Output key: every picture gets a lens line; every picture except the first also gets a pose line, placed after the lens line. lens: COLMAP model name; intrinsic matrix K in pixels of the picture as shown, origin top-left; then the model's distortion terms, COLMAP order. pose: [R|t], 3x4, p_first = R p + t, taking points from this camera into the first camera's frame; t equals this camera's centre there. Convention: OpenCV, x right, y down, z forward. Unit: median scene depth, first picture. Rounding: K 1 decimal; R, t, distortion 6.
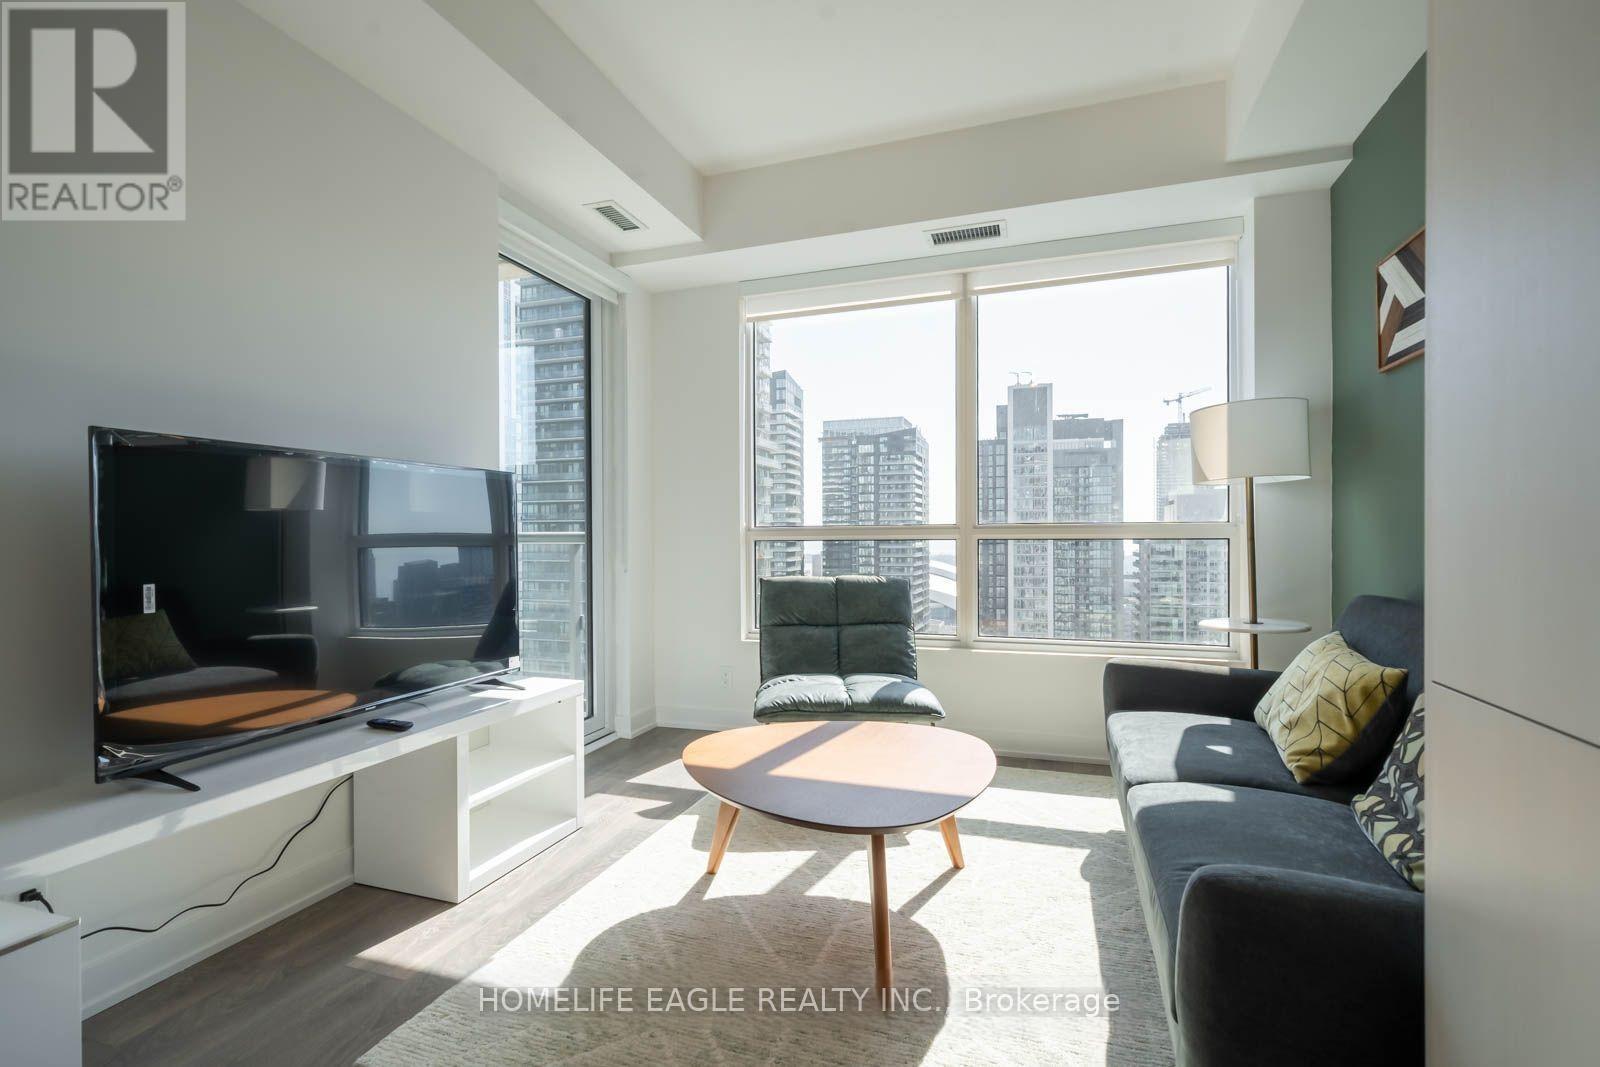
lens RADIAL K [[723.0, 0, 795.4], [0, 723.0, 536.2], [0, 0, 1]] dist [-0.003317, 0.000237]
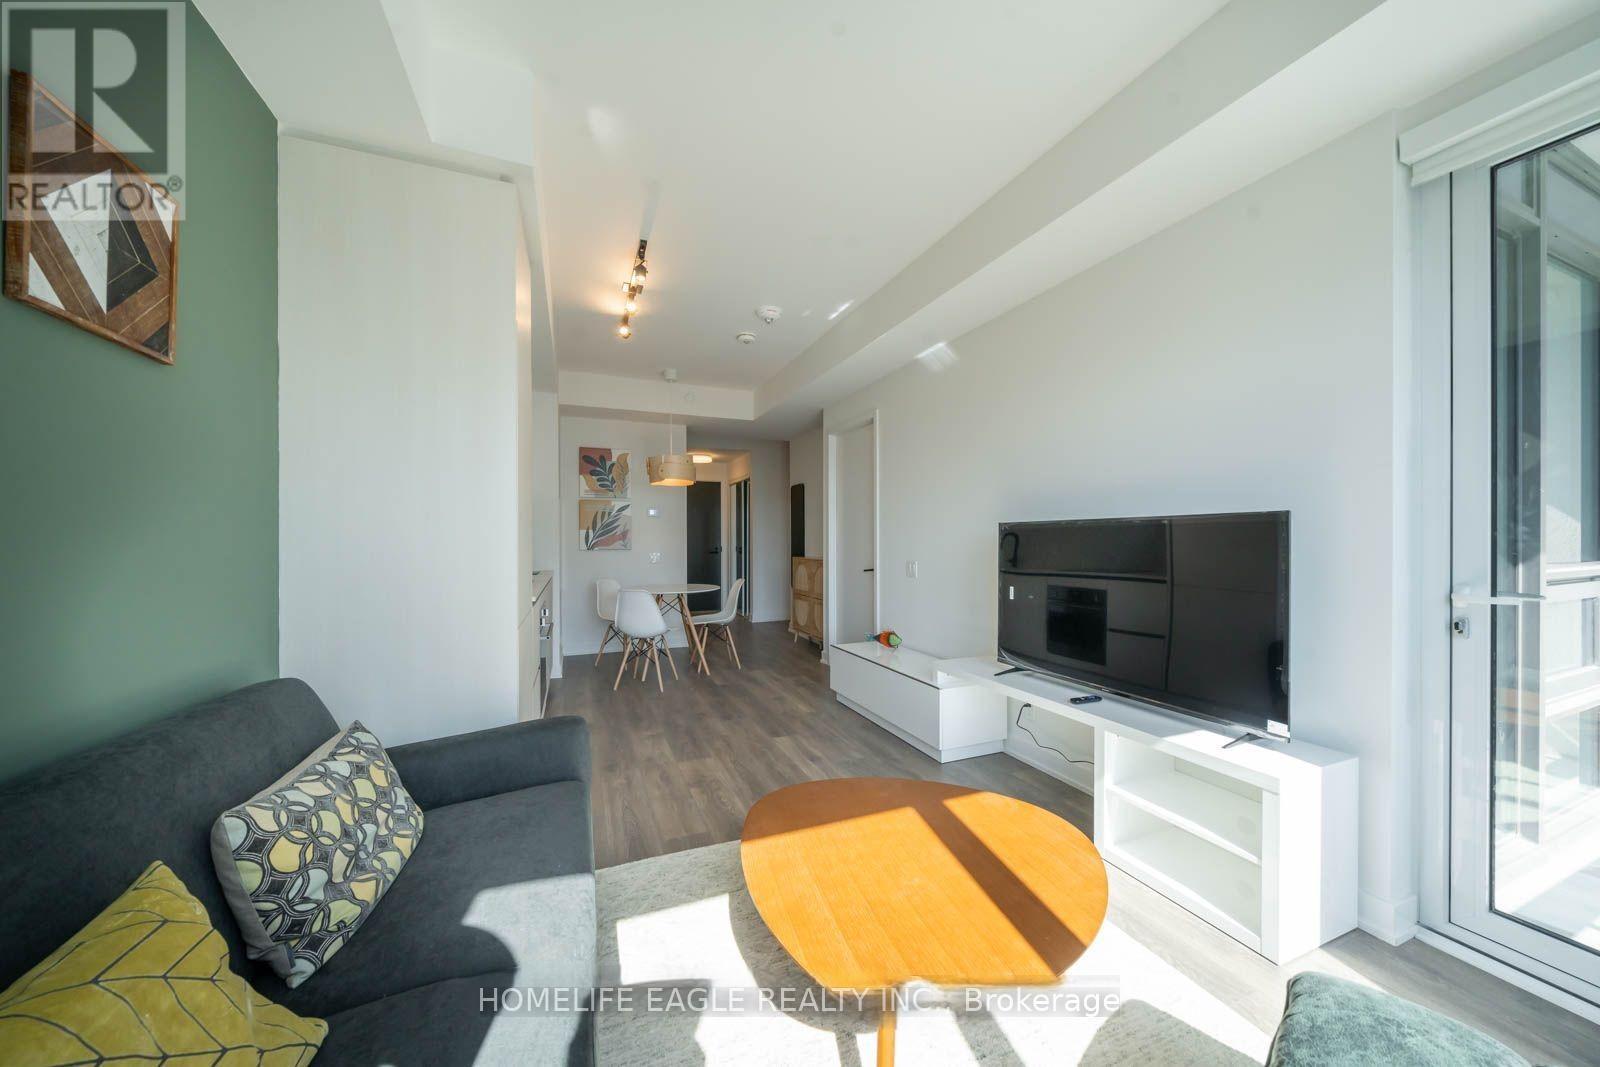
lens RADIAL K [[558.6, 0, 818.7], [0, 558.6, 540.8], [0, 0, 1]] dist [0.001460, 0.000113]
pose [[-0.728348, 0.009864, -0.685136, 0.483192], [0.004819, 0.999945, 0.009273, -0.062012], [0.685191, 0.003452, -0.728356, 1.129732]]
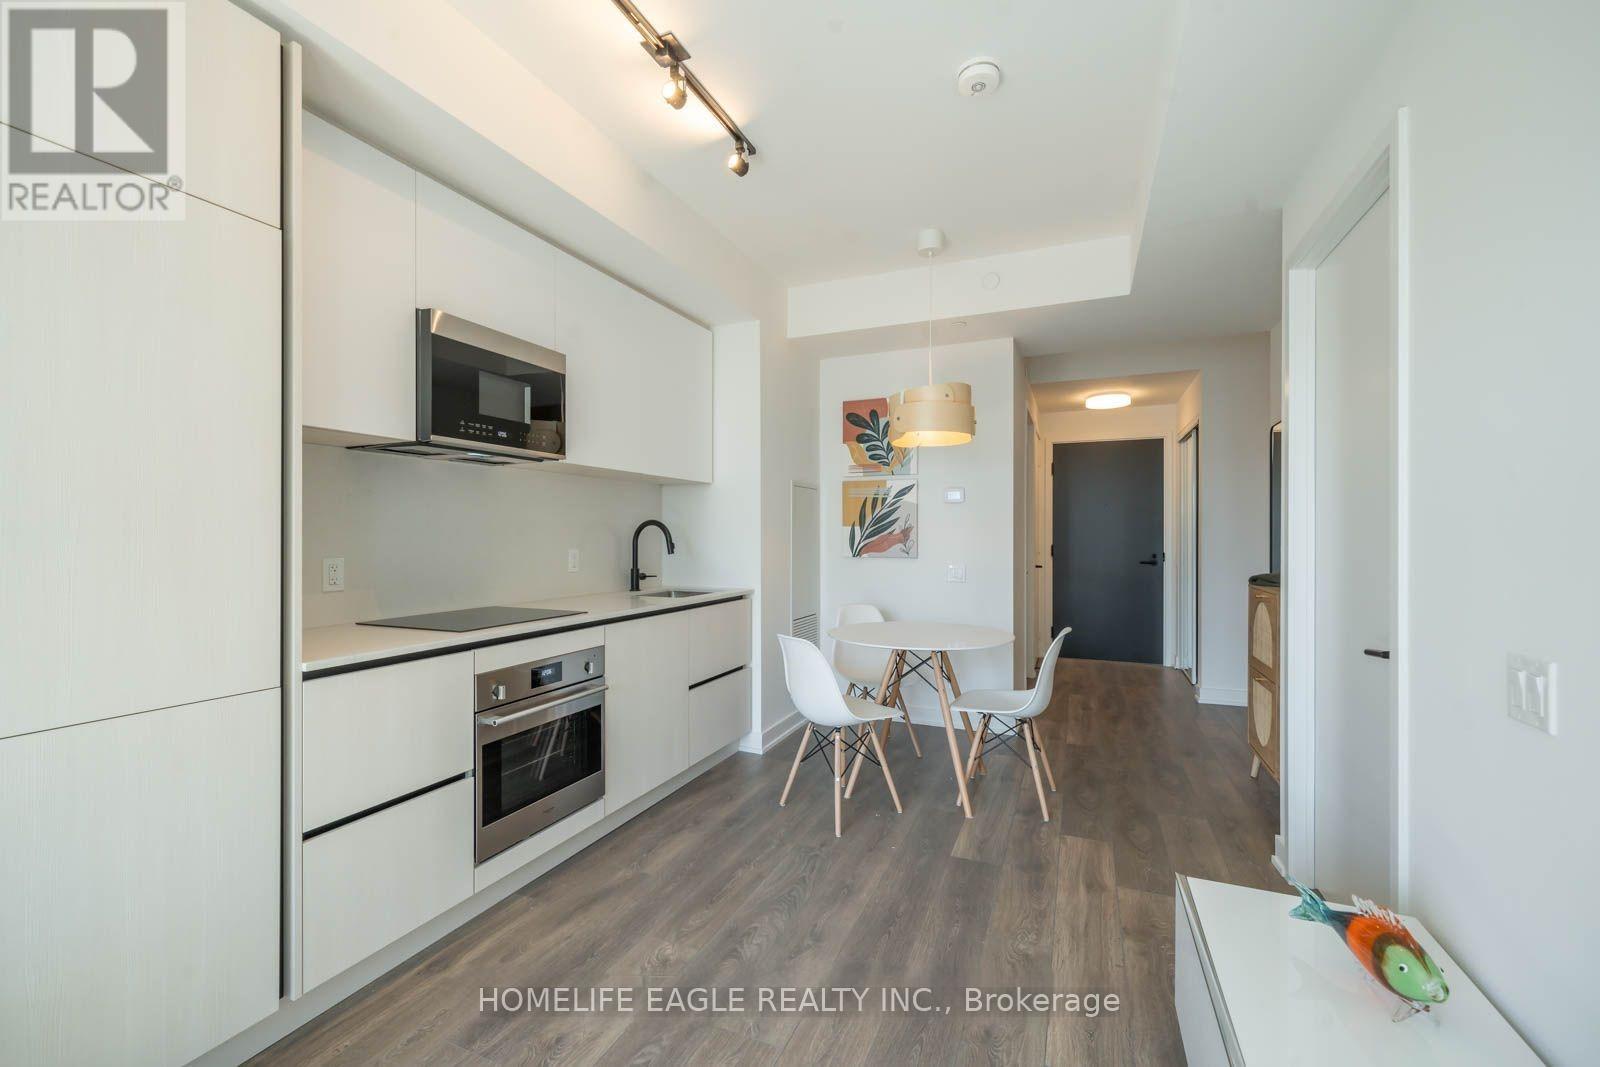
lens RADIAL K [[673.2, 0, 792.5], [0, 673.2, 534.7], [0, 0, 1]] dist [0.004425, -0.000480]
pose [[-0.997097, 0.005909, 0.075908, -0.323913], [0.006104, 0.999979, 0.002340, -0.072913], [-0.075893, 0.002796, -0.997112, 0.651908]]
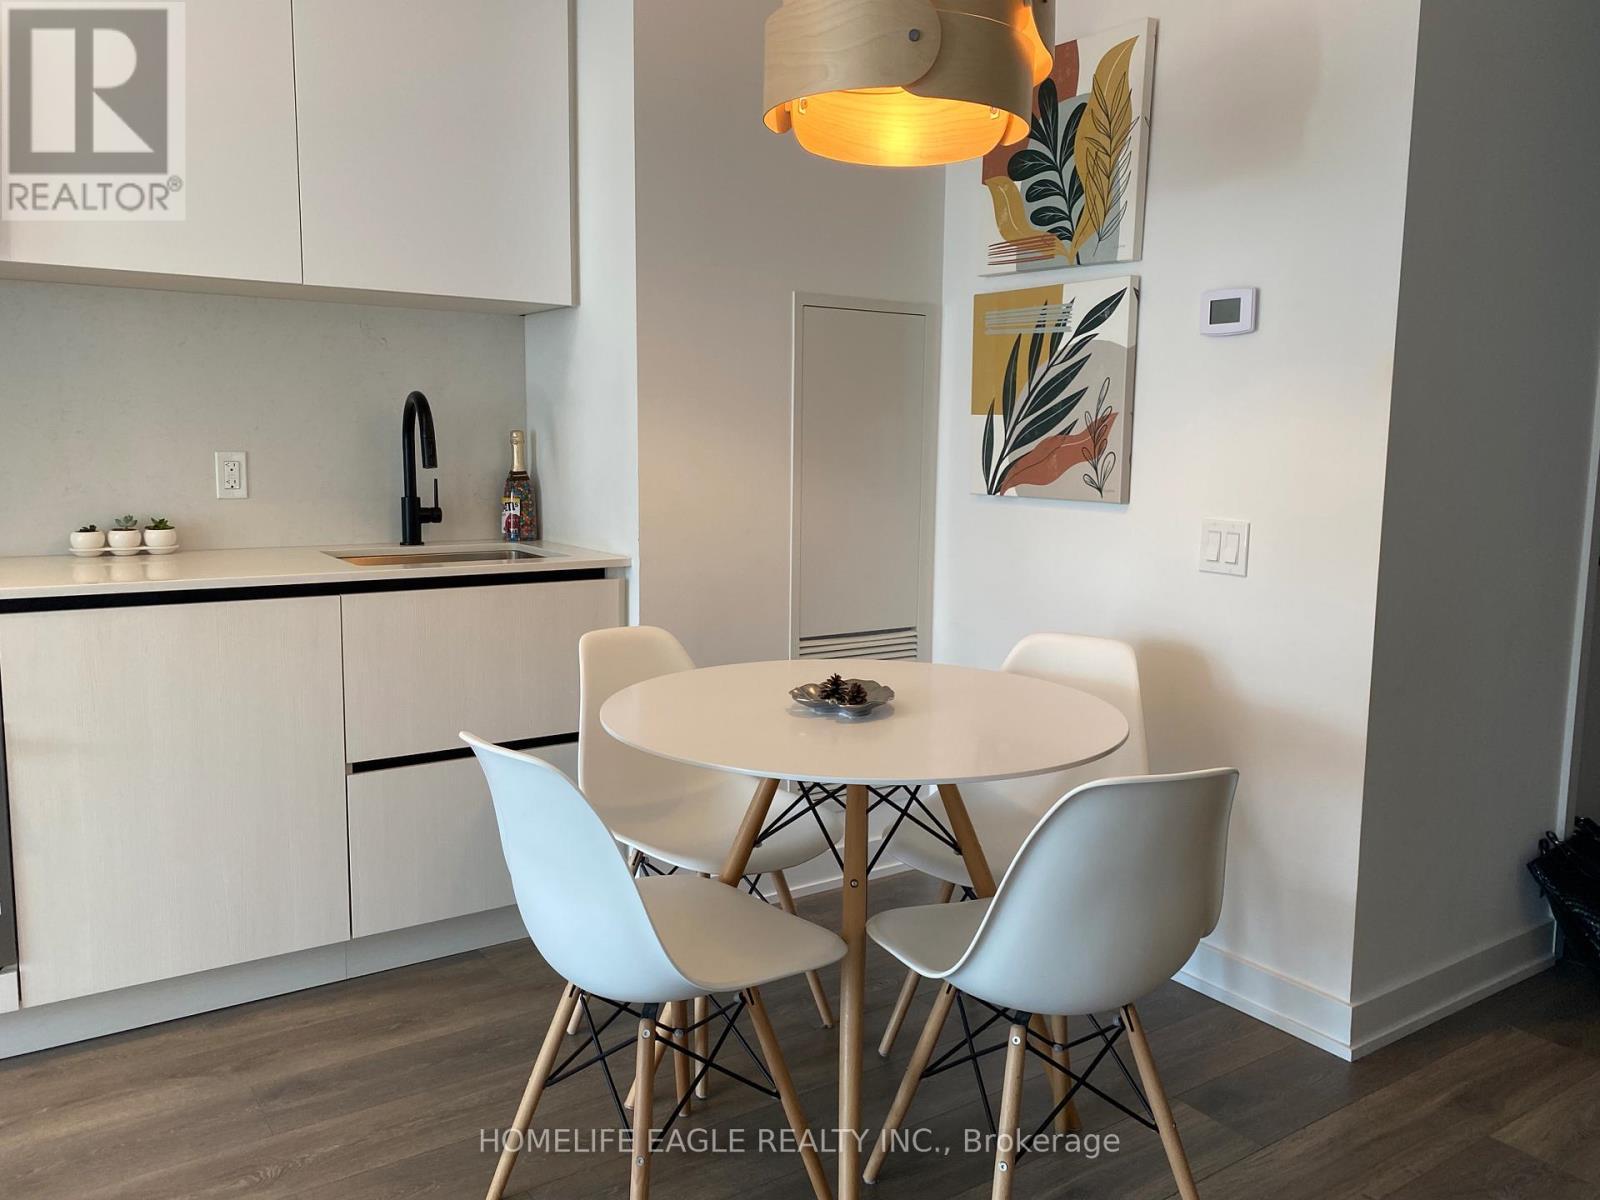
lens RADIAL K [[1209.3, 0, 765.1], [0, 1209.3, 607.9], [0, 0, 1]] dist [0.044518, -0.004710]
pose [[-0.794954, -0.094614, 0.599246, -0.893552], [-0.011562, 0.989947, 0.140963, -0.065876], [-0.606560, 0.105130, -0.788057, 0.012965]]
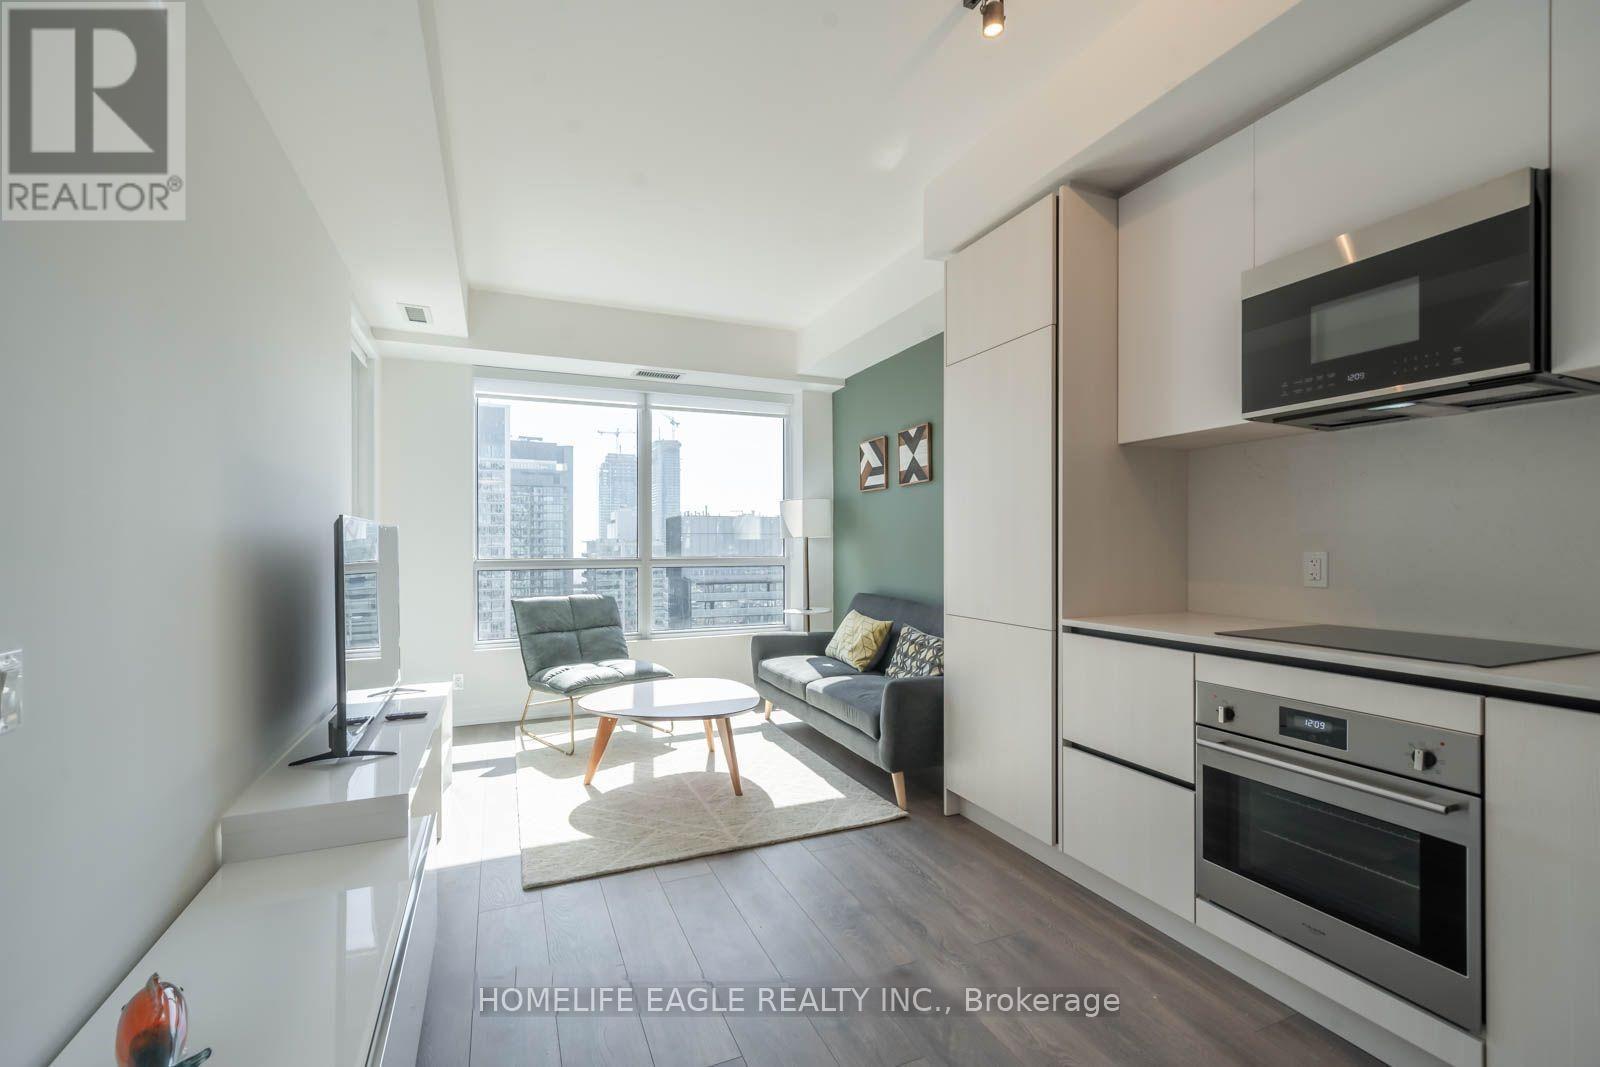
lens RADIAL K [[673.2, 0, 788.1], [0, 673.2, 543.3], [0, 0, 1]] dist [0.004425, -0.000480]
pose [[0.741942, 0.006396, 0.670433, -0.688434], [0.000371, 0.999950, -0.009950, -0.046351], [-0.670464, 0.007631, 0.741903, -0.355637]]
